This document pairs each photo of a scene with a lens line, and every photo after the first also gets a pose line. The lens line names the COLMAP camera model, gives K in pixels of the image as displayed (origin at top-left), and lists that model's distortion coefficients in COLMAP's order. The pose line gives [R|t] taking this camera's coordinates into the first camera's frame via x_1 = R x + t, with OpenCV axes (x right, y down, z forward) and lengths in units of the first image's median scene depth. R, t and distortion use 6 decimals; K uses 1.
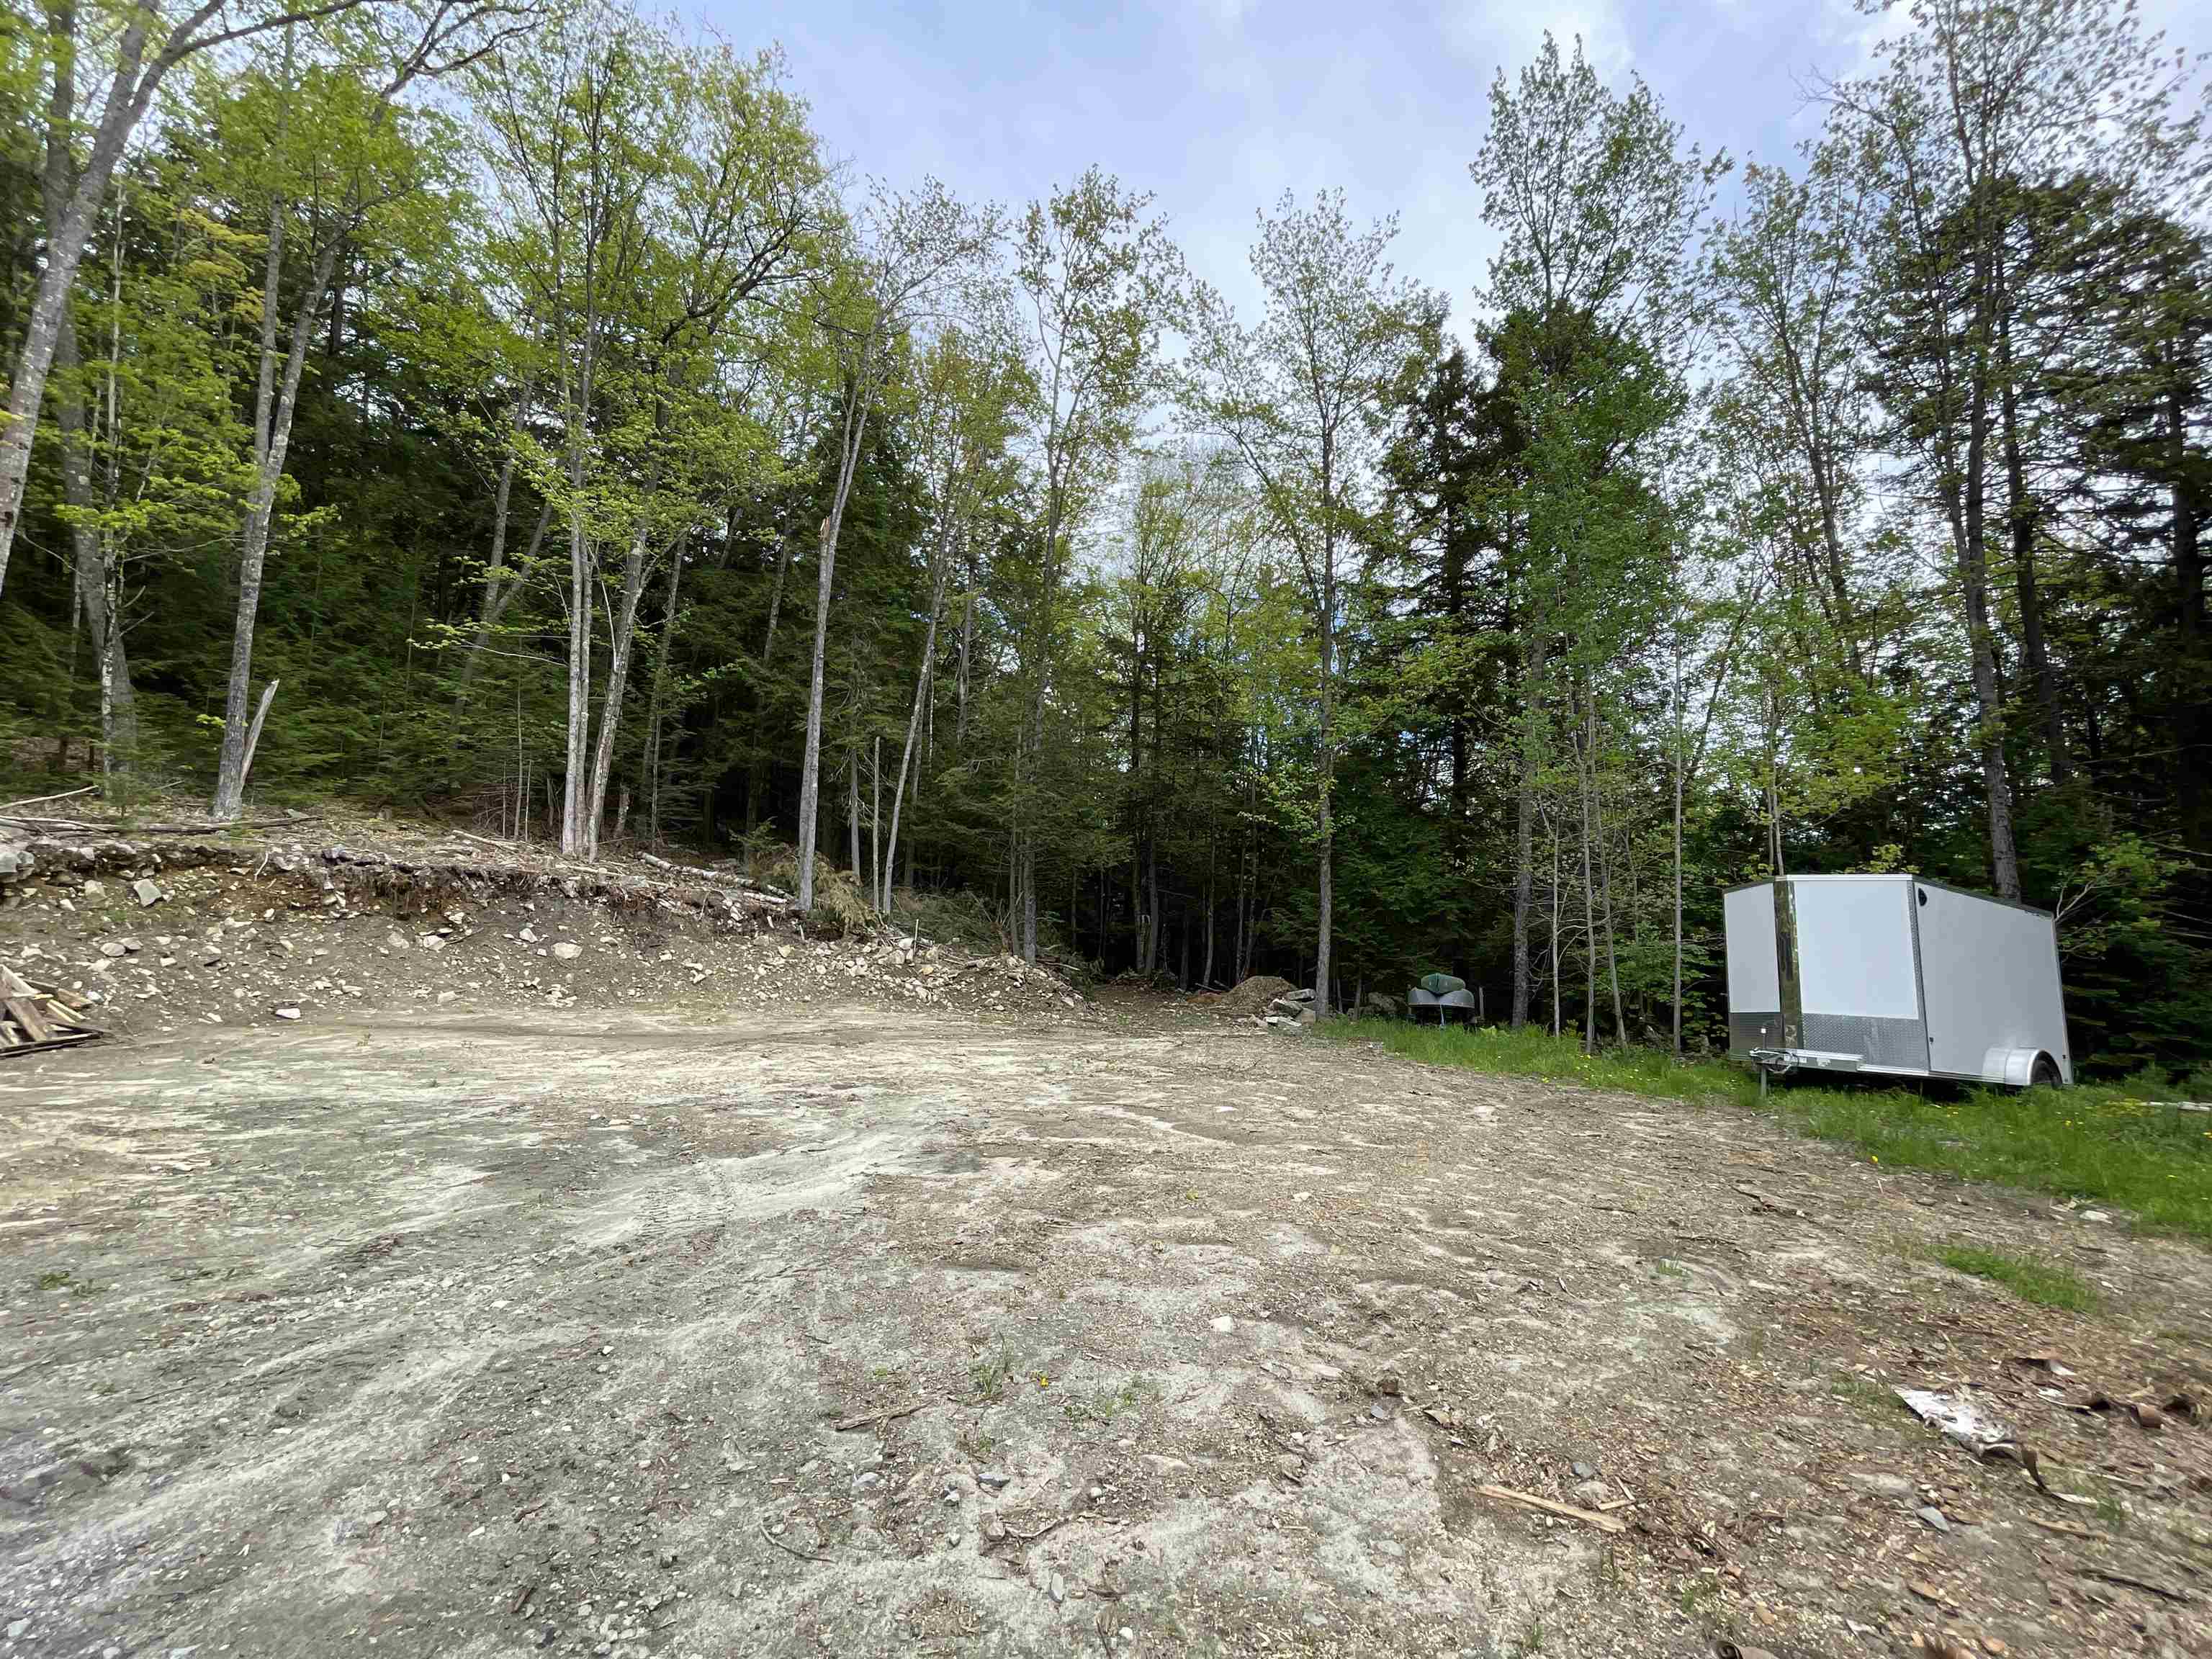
lens RADIAL K [[902.9, 0, 1106.0], [0, 902.9, 829.5], [0, 0, 1]] dist [0.001006, 0.000146]
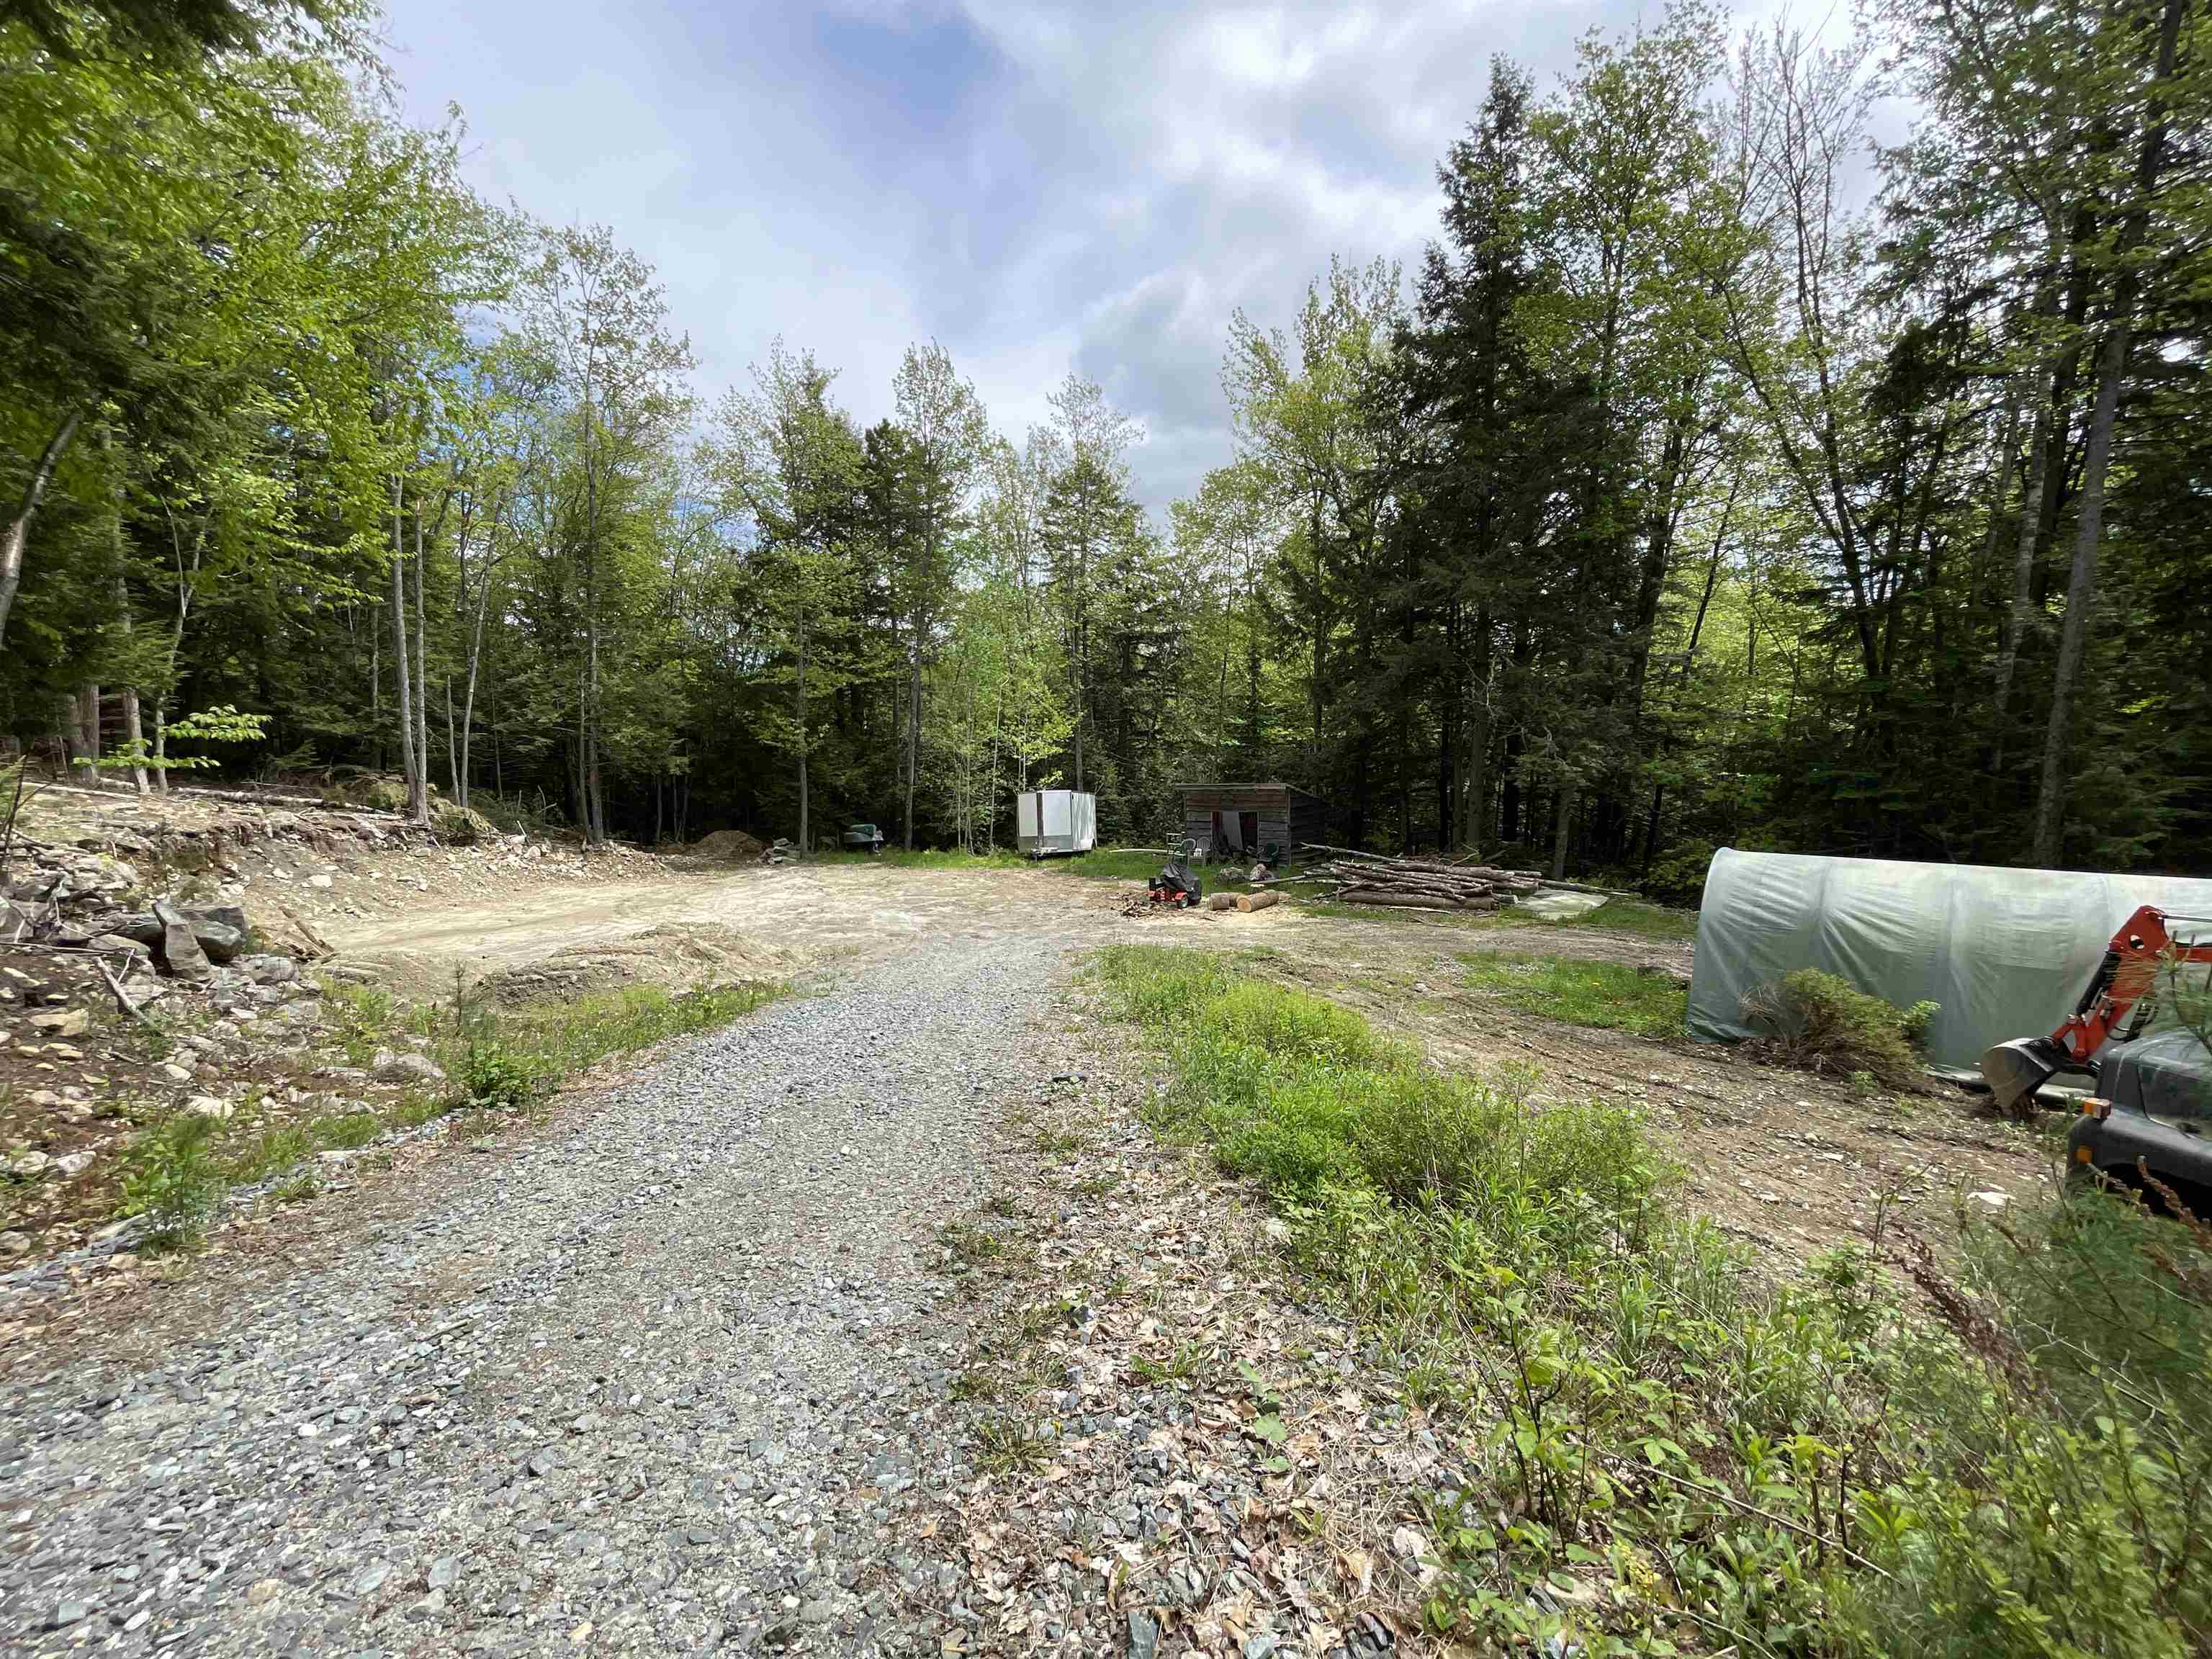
lens RADIAL K [[902.9, 0, 1106.0], [0, 902.9, 829.5], [0, 0, 1]] dist [0.001006, 0.000146]
pose [[0.665188, -0.109223, 0.738644, -1.068727], [-0.052396, 0.979977, 0.192094, -0.331028], [-0.744835, -0.166480, 0.646147, -0.905352]]
